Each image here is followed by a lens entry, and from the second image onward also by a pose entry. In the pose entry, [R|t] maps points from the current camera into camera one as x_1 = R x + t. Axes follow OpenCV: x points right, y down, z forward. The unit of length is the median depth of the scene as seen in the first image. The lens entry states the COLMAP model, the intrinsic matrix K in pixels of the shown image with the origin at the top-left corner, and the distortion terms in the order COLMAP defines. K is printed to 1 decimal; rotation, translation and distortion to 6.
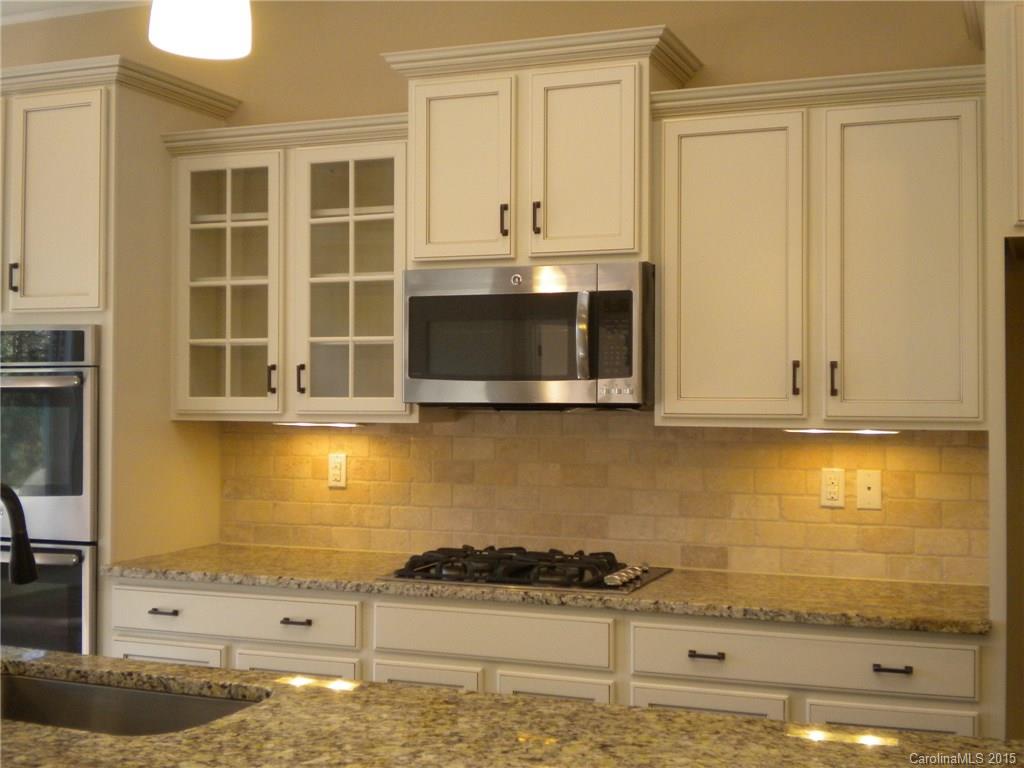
lens RADIAL K [[1302.5, 0, 512.0], [0, 1302.5, 384.0], [0, 0, 1]] dist [0.169195, -0.787923]
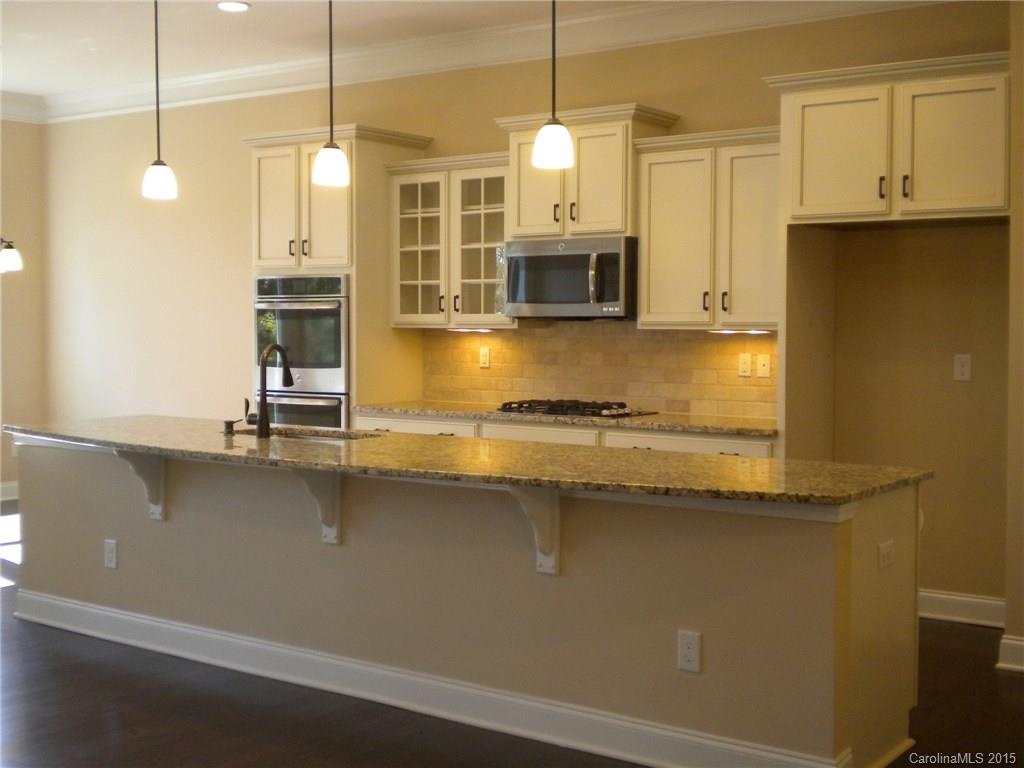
lens RADIAL K [[1302.5, 0, 512.0], [0, 1302.5, 384.0], [0, 0, 1]] dist [0.169195, -0.787923]
pose [[0.968474, 0.010934, -0.248876, 0.354689], [0.002730, 0.998511, 0.054490, 0.008890], [0.249101, -0.053452, 0.967001, -0.695216]]
